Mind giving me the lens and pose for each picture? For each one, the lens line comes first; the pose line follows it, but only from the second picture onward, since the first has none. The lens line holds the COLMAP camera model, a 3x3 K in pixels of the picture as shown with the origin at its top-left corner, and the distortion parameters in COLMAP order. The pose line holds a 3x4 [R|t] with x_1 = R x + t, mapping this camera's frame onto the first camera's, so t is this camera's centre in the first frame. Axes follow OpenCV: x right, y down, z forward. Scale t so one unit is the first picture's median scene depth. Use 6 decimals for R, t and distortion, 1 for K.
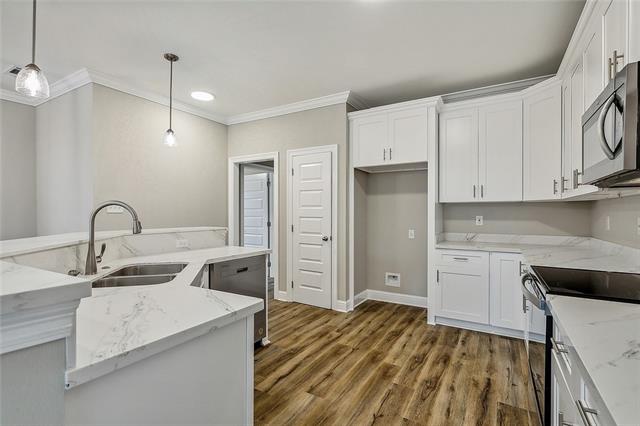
lens RADIAL K [[305.5, 0, 319.4], [0, 305.5, 215.3], [0, 0, 1]] dist [-0.000217, 0.000401]
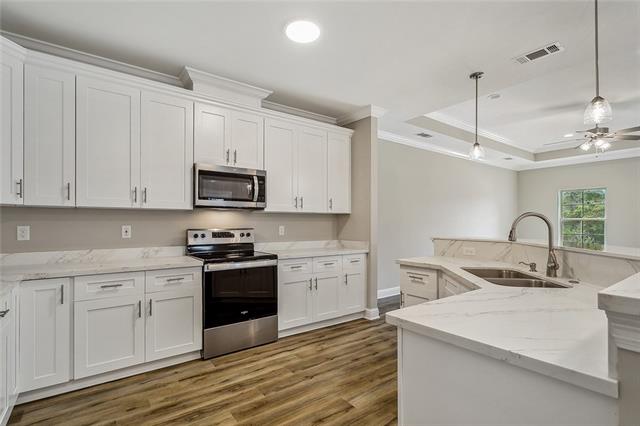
lens RADIAL K [[310.9, 0, 320.5], [0, 310.9, 222.0], [0, 0, 1]] dist [-0.000828, 0.000160]
pose [[-0.927184, -0.002052, 0.374601, -0.298320], [-0.001370, 0.999997, 0.002088, -0.010900], [-0.374604, 0.001423, -0.927184, 1.875825]]
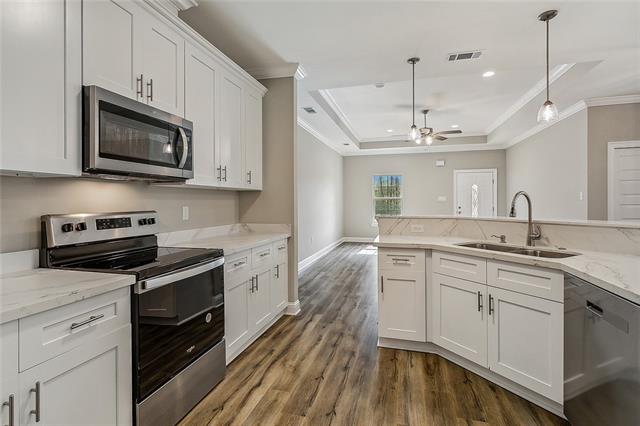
lens RADIAL K [[317.8, 0, 319.6], [0, 317.8, 201.5], [0, 0, 1]] dist [0.000121, 0.000190]
pose [[-0.963787, 0.001110, -0.266672, 0.414994], [0.000206, 0.999994, 0.003418, -0.007845], [0.266674, 0.003239, -0.963781, 1.644888]]
